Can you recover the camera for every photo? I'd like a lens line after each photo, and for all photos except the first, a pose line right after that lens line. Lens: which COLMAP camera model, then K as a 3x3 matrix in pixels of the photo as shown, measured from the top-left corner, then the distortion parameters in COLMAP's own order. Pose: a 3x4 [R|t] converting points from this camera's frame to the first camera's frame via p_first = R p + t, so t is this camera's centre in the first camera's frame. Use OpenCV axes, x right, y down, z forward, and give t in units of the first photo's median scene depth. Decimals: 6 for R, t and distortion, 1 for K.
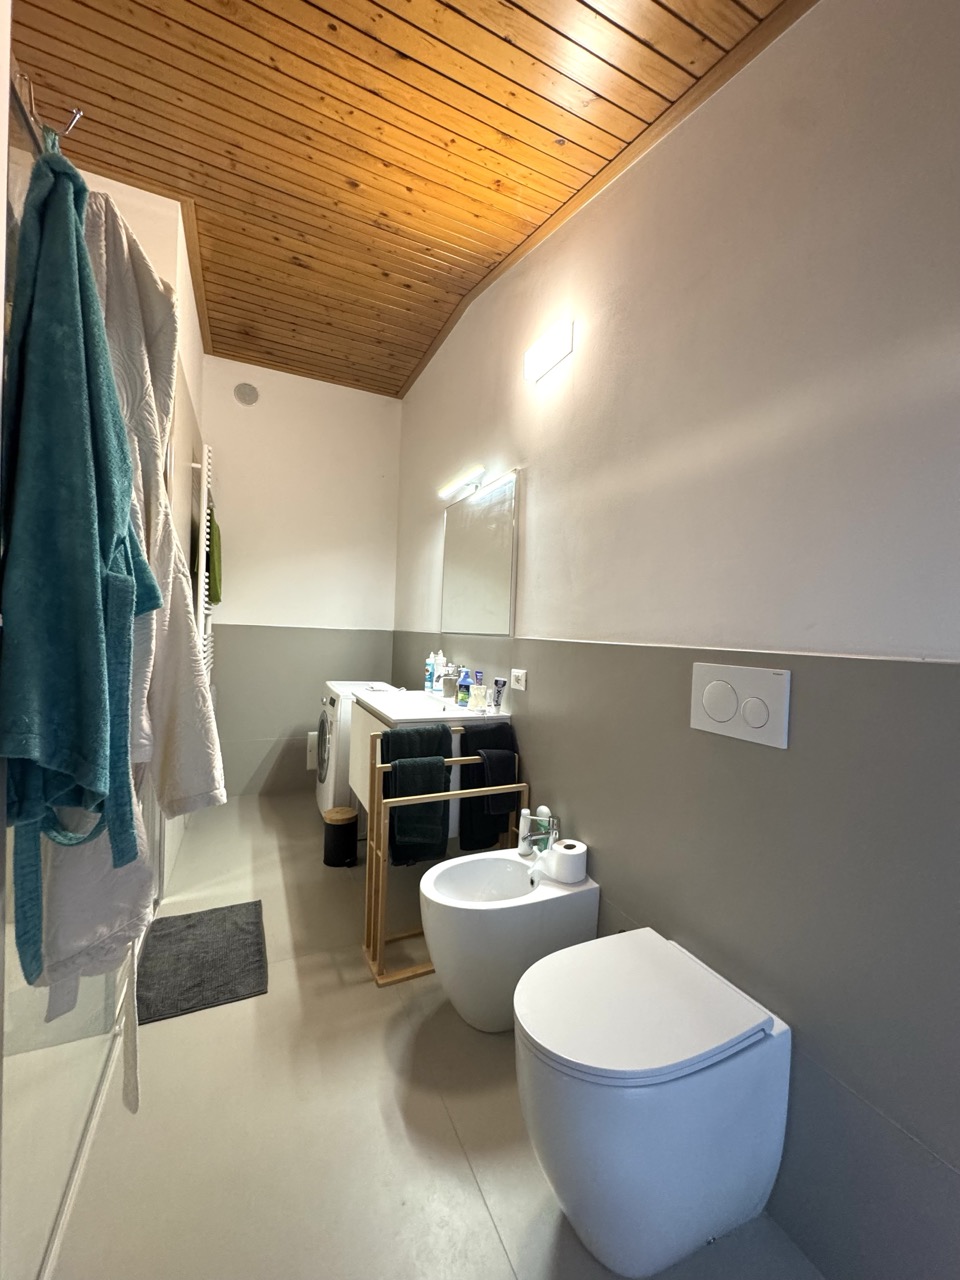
lens RADIAL K [[510.0, 0, 478.4], [0, 510.0, 643.0], [0, 0, 1]] dist [-0.003387, 0.000500]
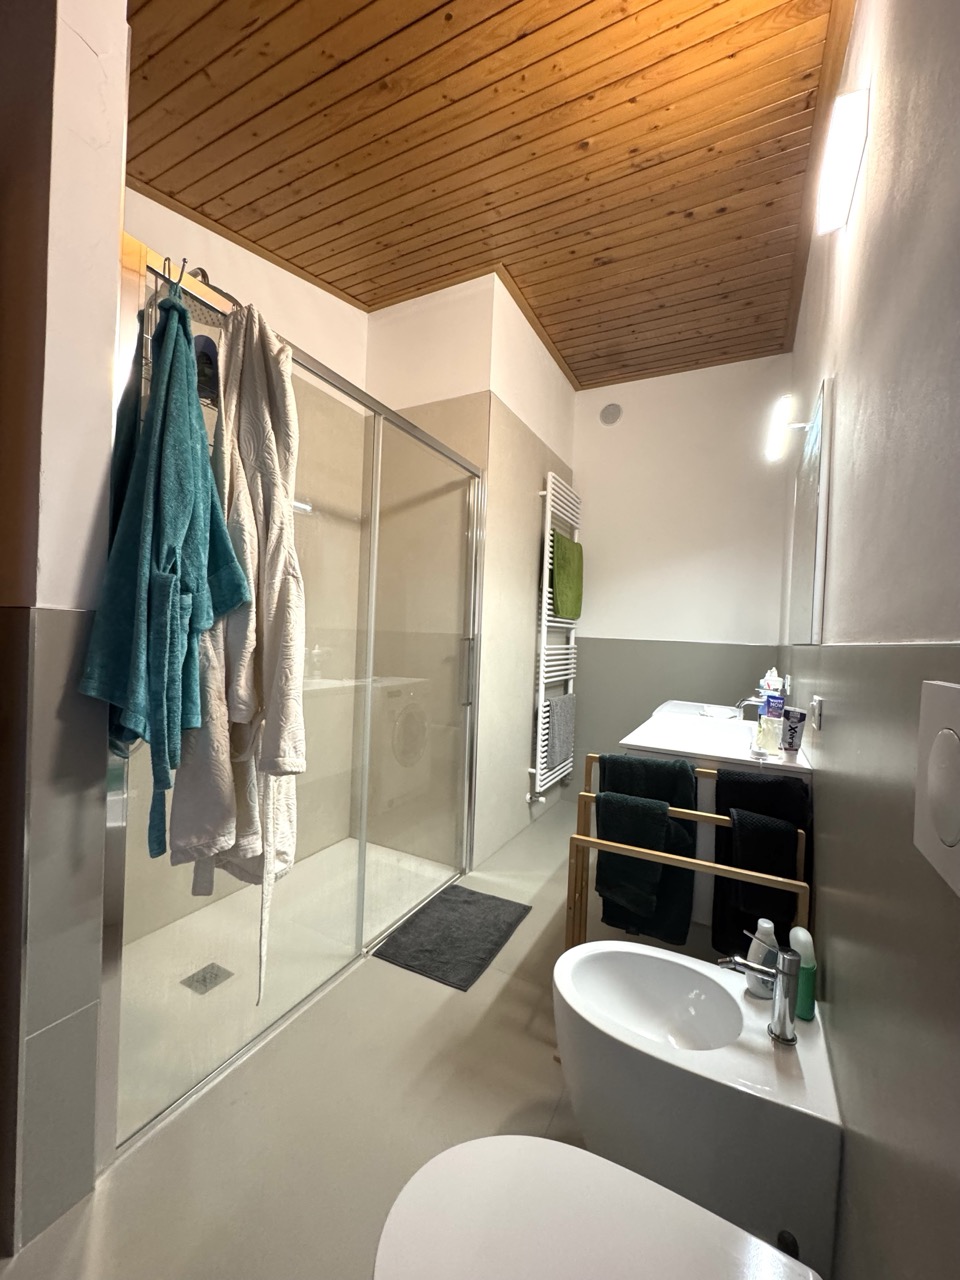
lens RADIAL K [[510.0, 0, 481.2], [0, 510.0, 642.1], [0, 0, 1]] dist [-0.003387, 0.000500]
pose [[0.615562, -0.000460, -0.788088, 0.329272], [-0.038269, 0.998803, -0.030474, 0.021628], [0.787159, 0.048918, 0.614807, 0.308116]]
